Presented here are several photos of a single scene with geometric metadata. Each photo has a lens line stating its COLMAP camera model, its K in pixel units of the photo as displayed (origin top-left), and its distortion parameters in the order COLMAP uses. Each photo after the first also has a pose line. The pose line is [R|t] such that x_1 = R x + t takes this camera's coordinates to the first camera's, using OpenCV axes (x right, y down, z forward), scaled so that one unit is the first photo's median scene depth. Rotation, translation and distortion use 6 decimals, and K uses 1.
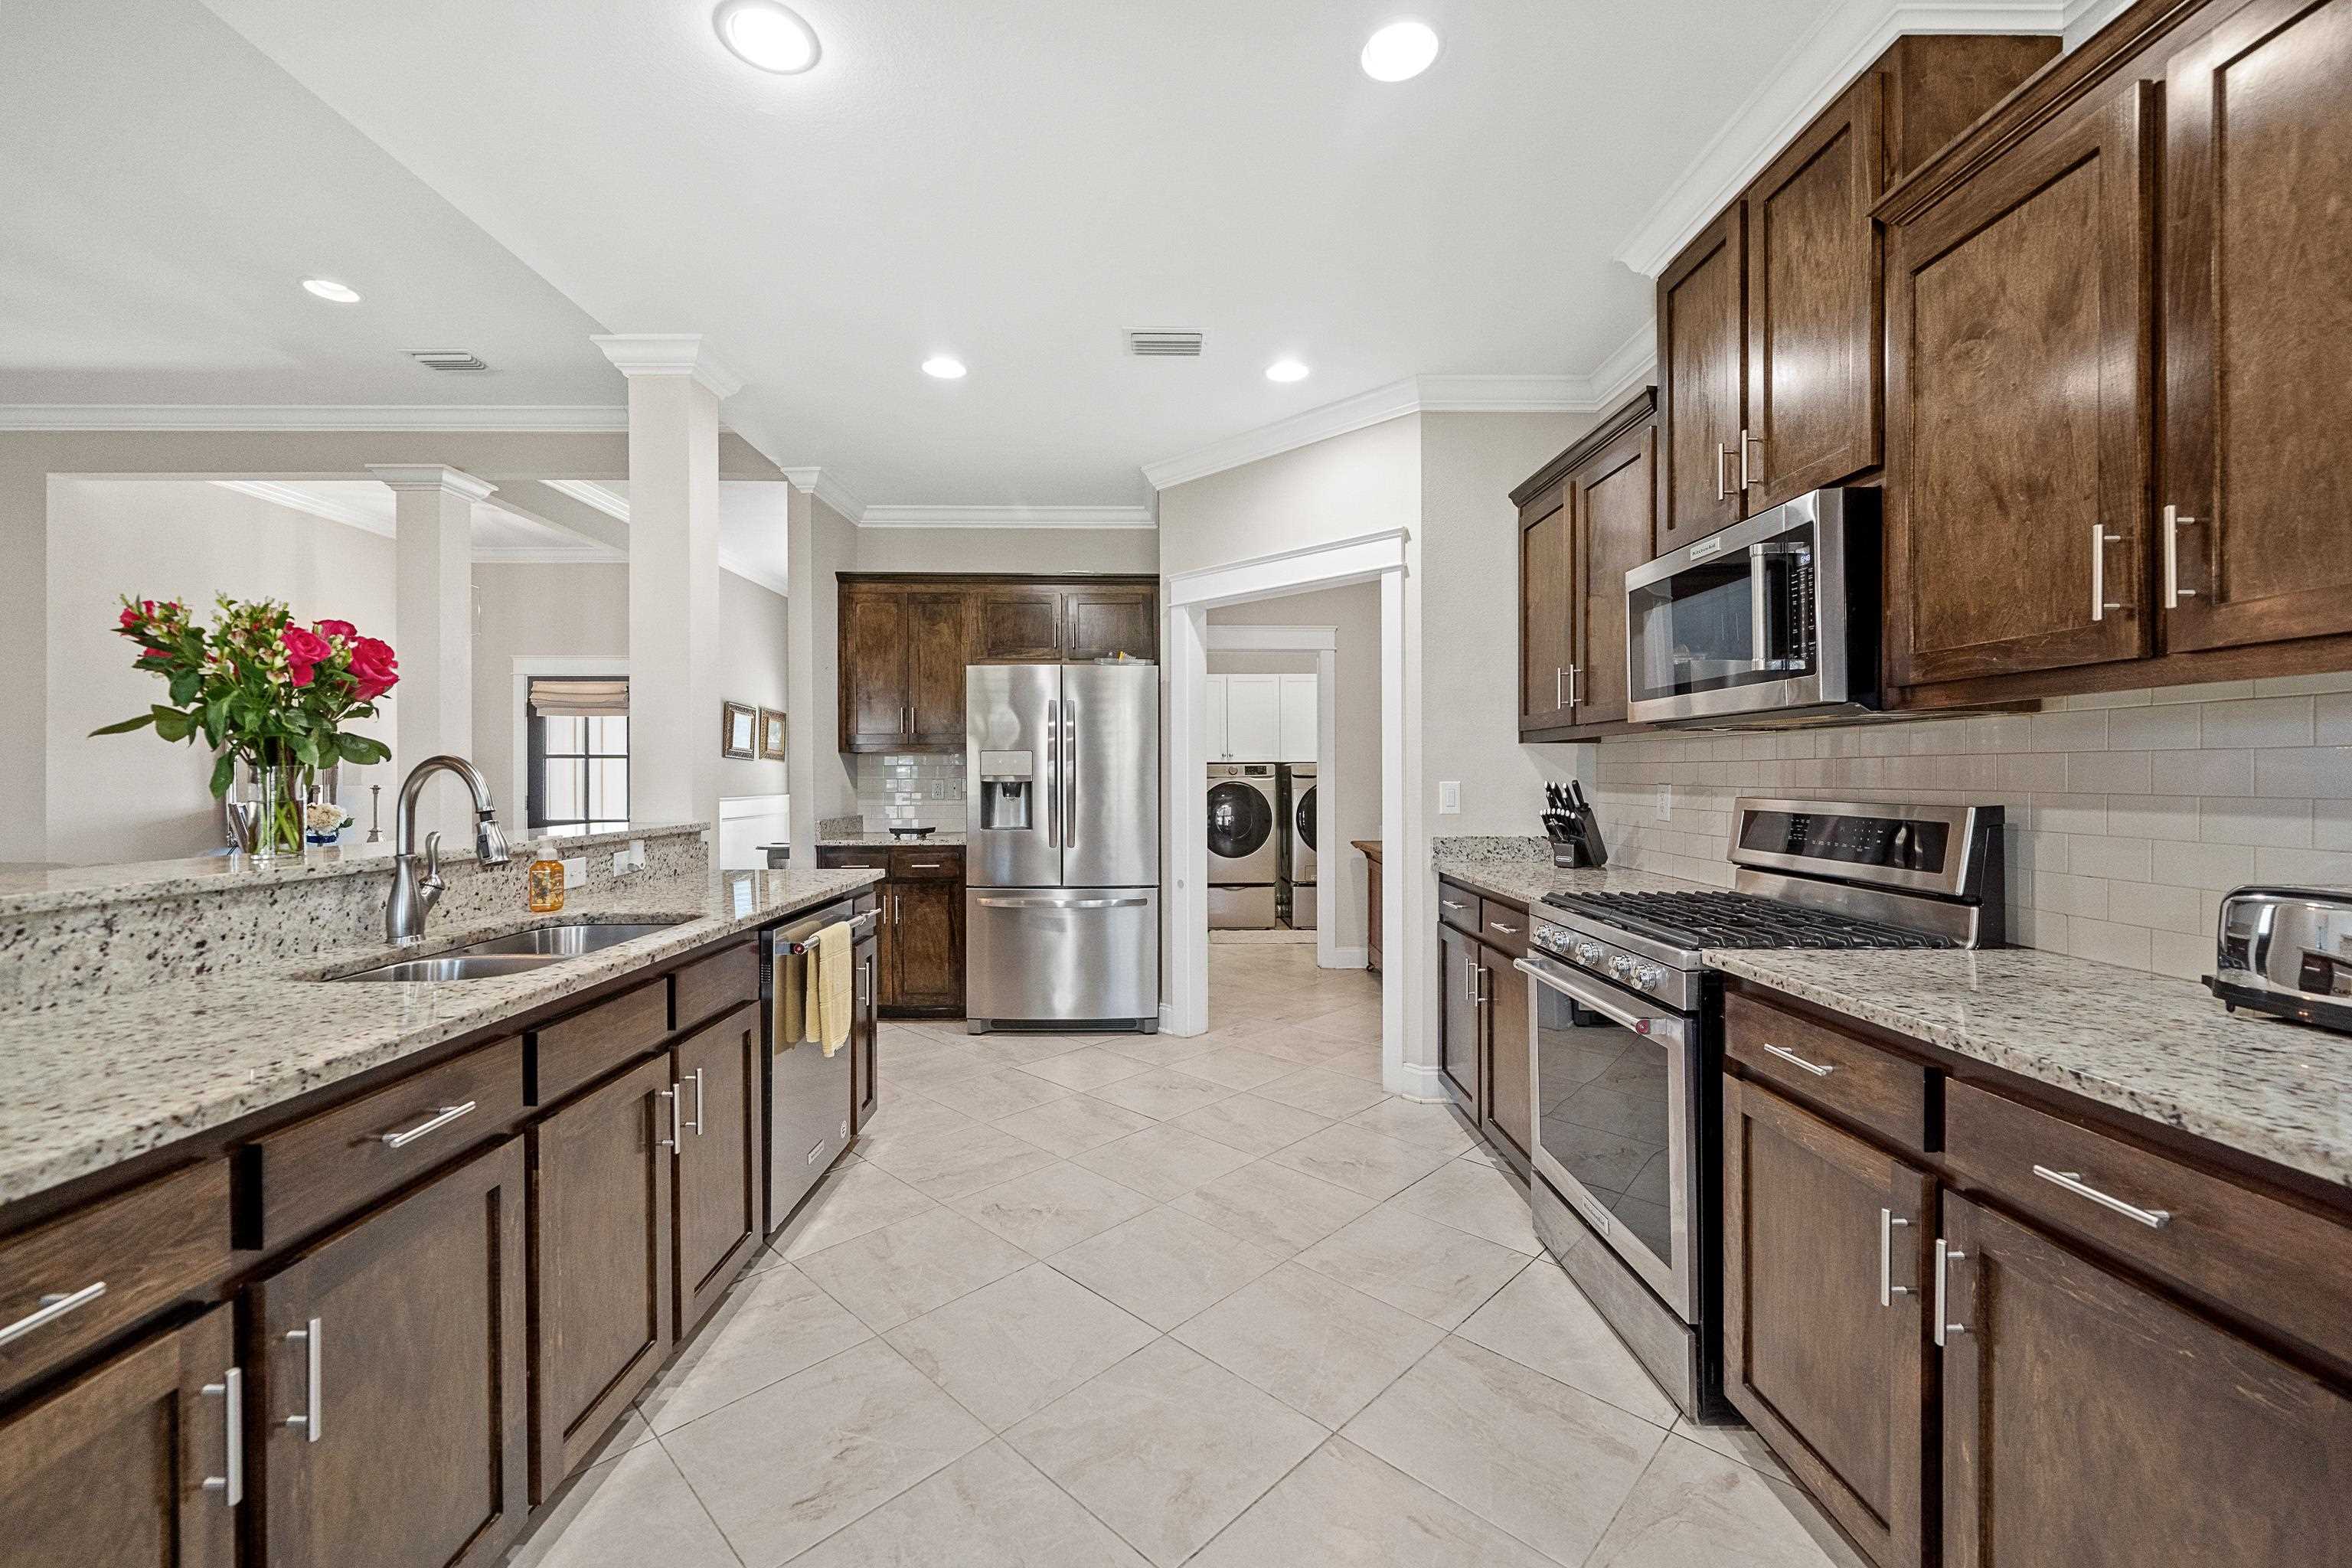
lens RADIAL K [[936.9, 0, 1170.7], [0, 936.9, 771.3], [0, 0, 1]] dist [-0.001408, 0.000021]
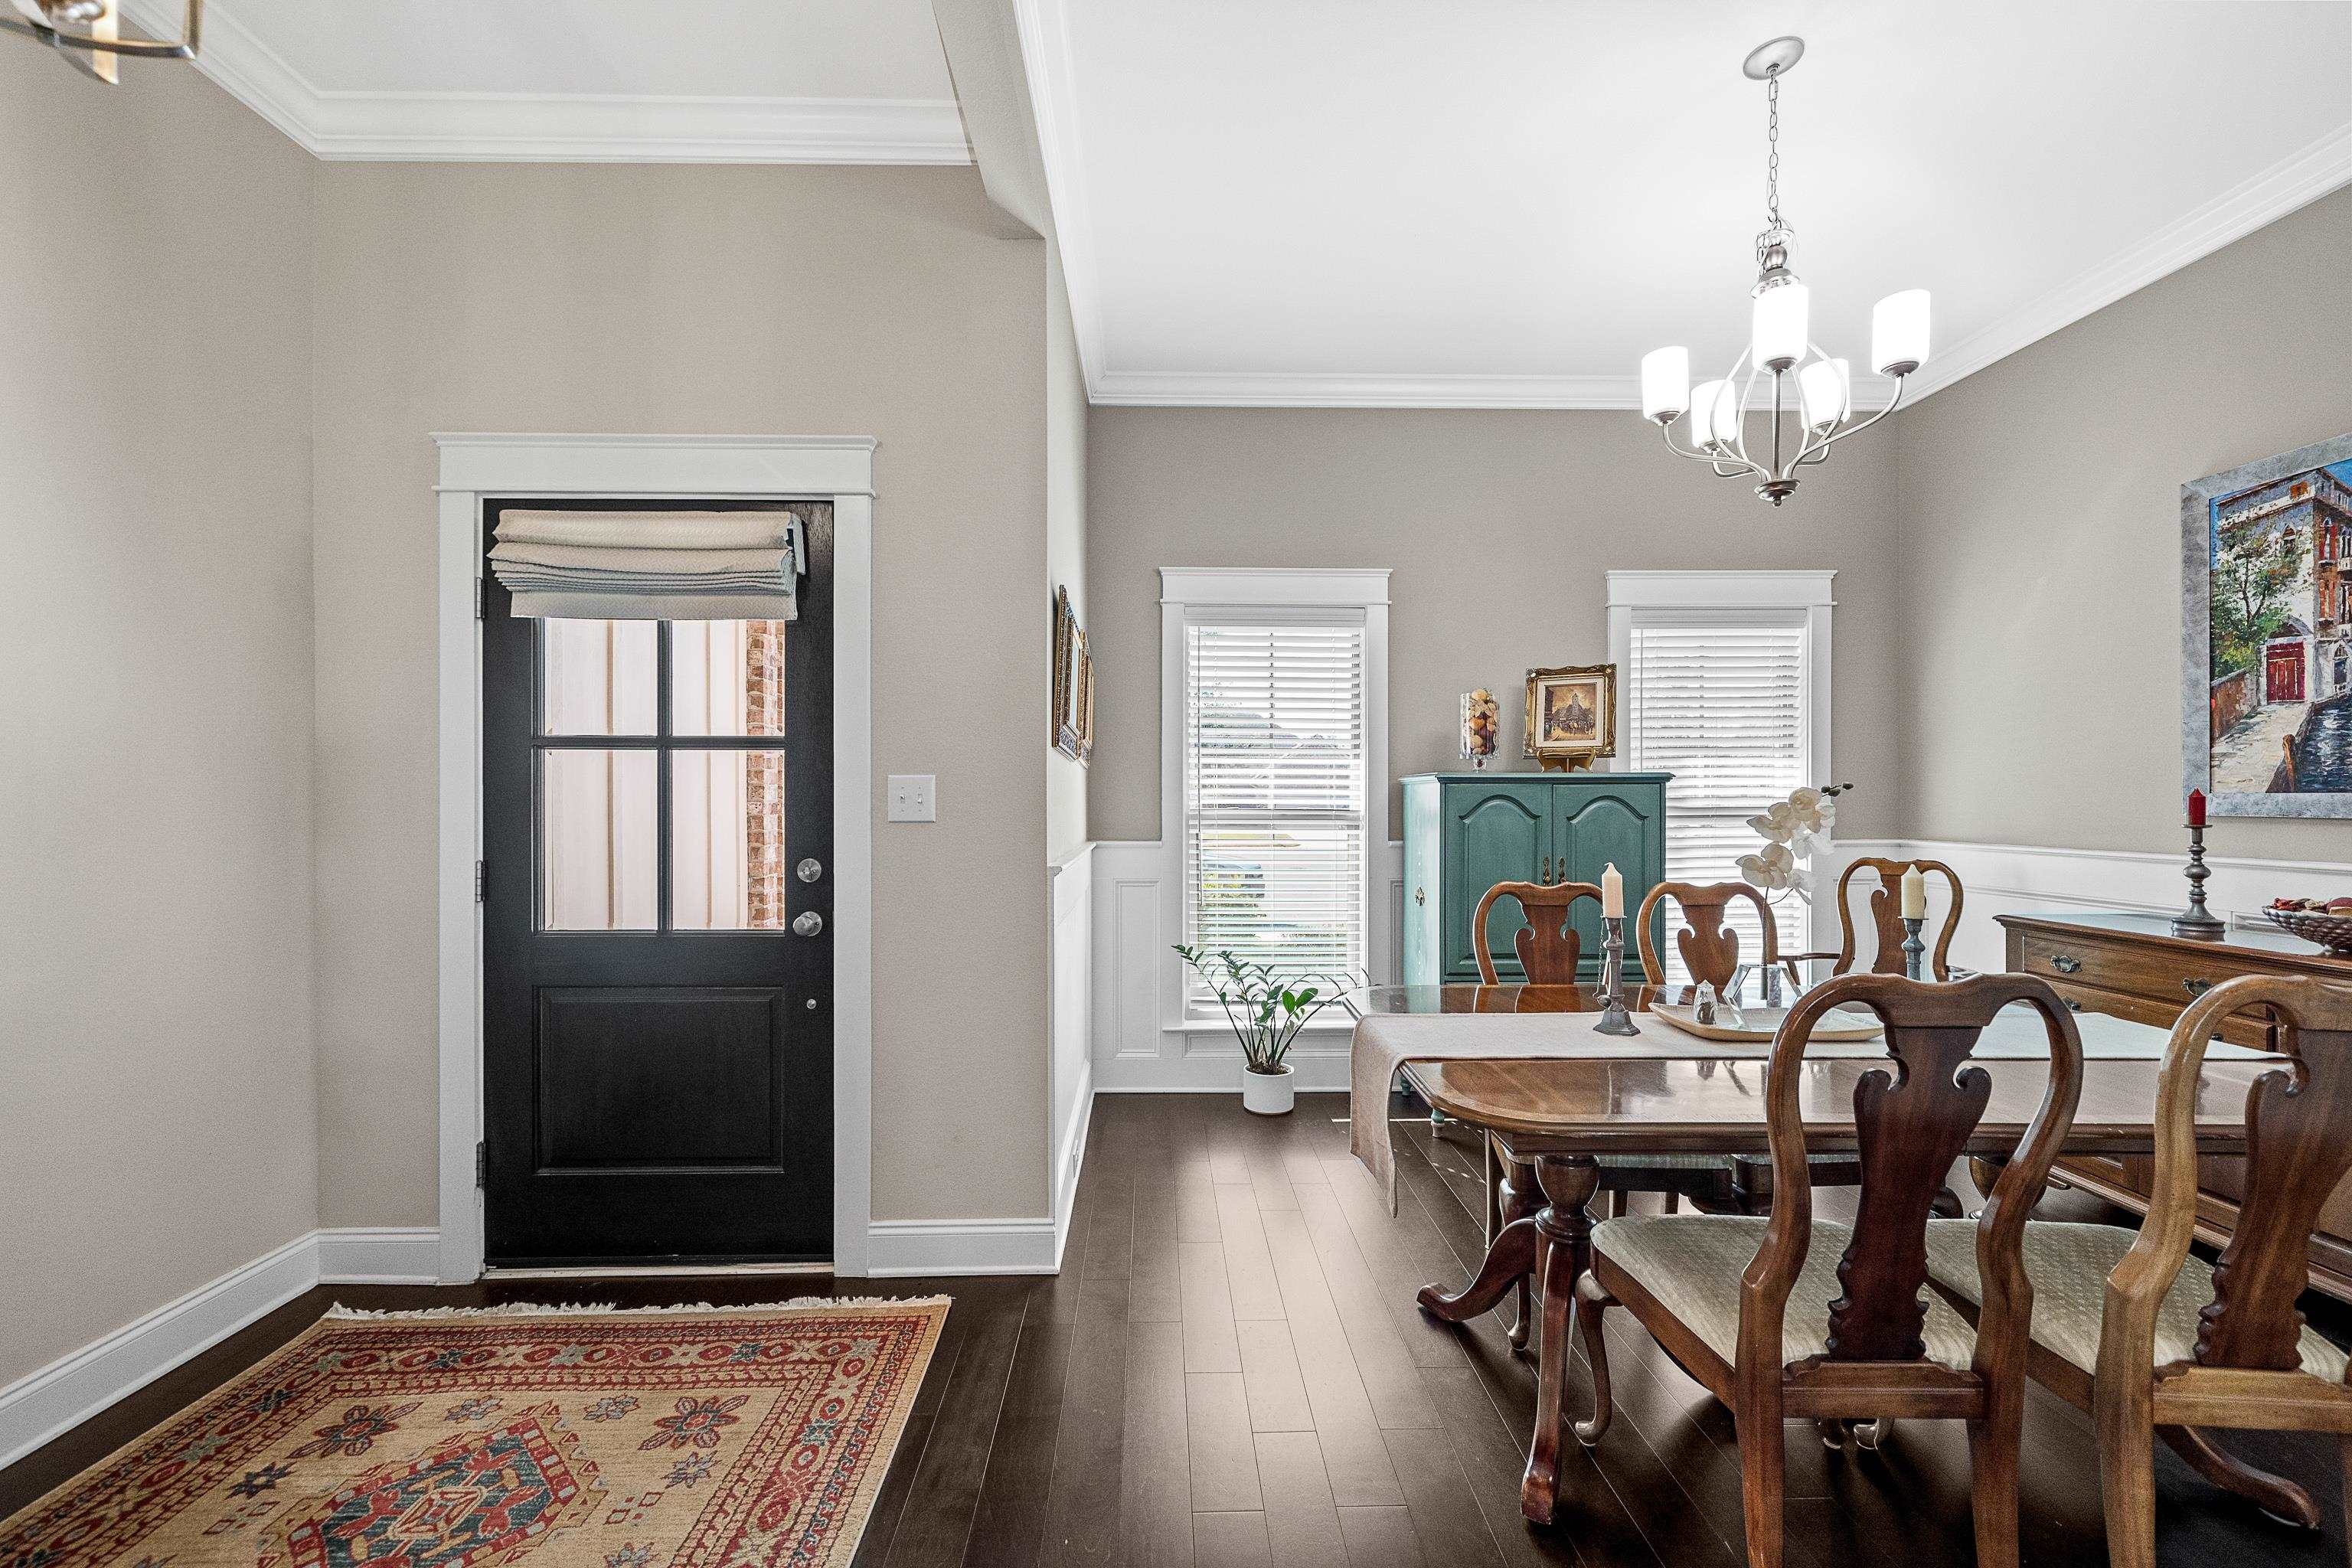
lens RADIAL K [[936.9, 0, 1182.4], [0, 936.9, 793.4], [0, 0, 1]] dist [-0.001408, 0.000021]
pose [[0.999885, 0.001915, 0.015034, -1.177992], [-0.001912, 0.999998, -0.000190, 0.003873], [-0.015034, 0.000161, 0.999887, 1.760757]]
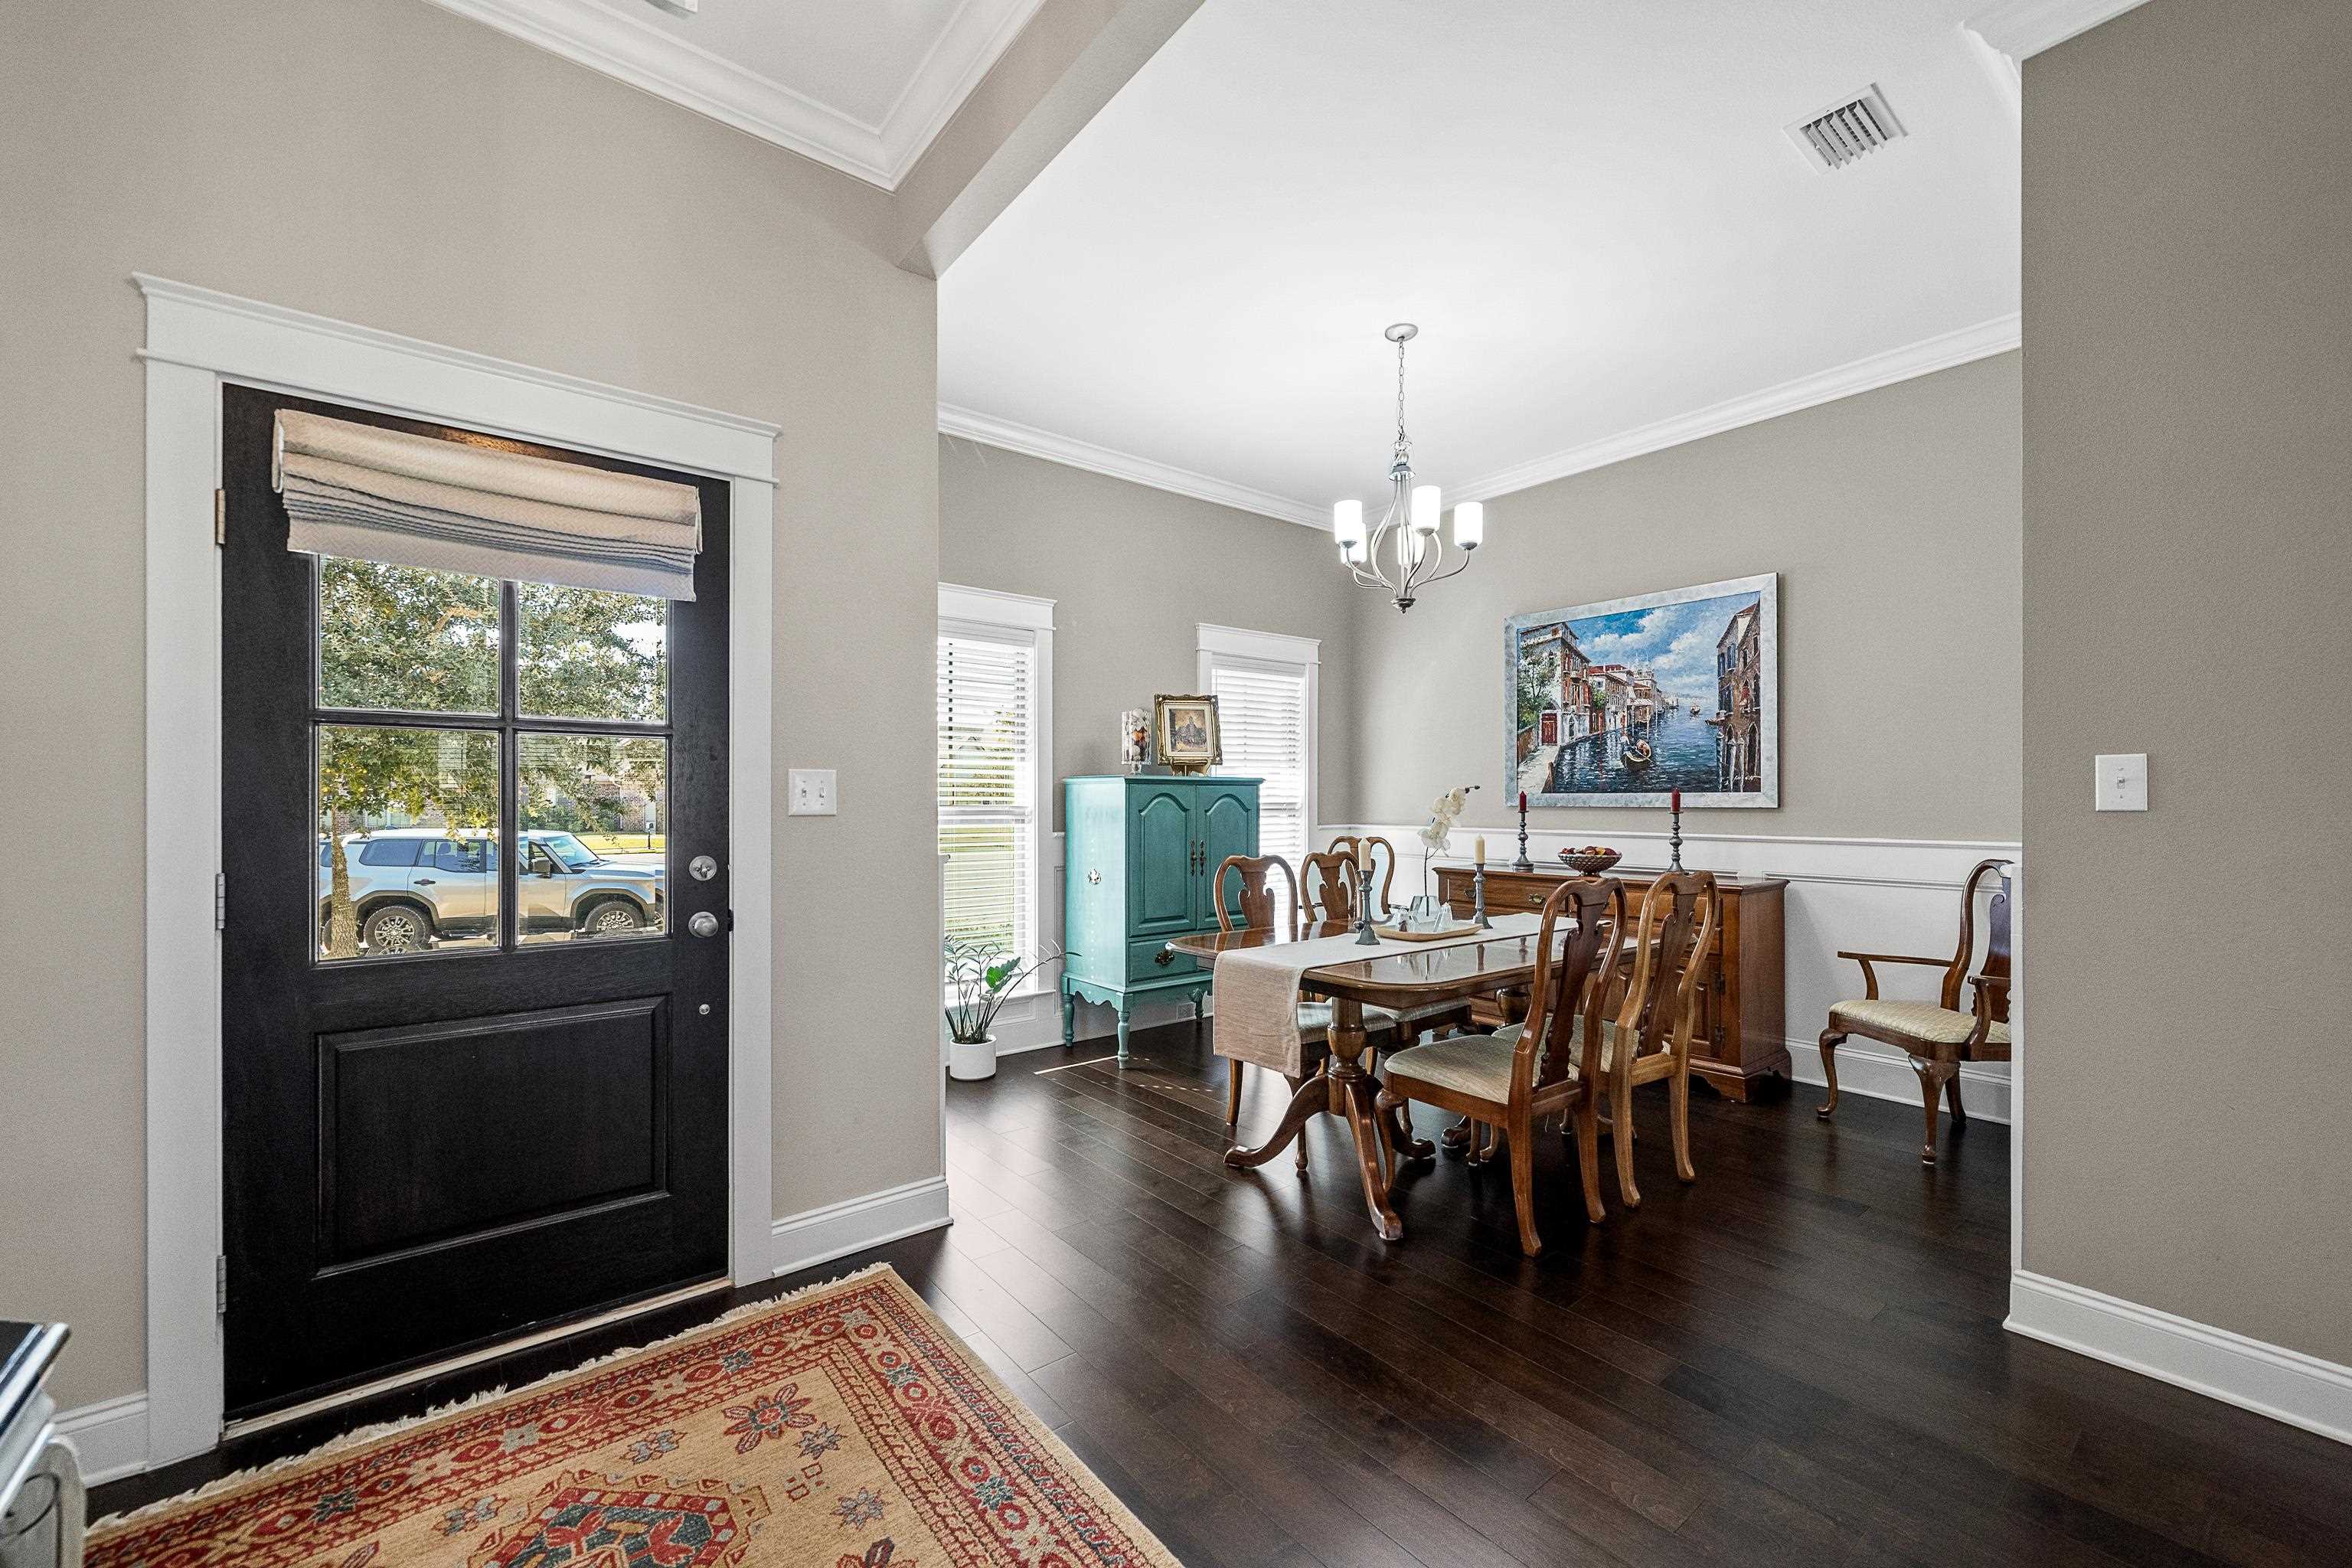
lens RADIAL K [[936.9, 0, 1174.1], [0, 936.9, 795.7], [0, 0, 1]] dist [-0.001408, 0.000021]
pose [[0.787961, 0.004938, 0.615706, -1.695916], [-0.004682, 0.999987, -0.002029, 0.012218], [-0.615708, -0.001284, 0.787974, 1.734166]]
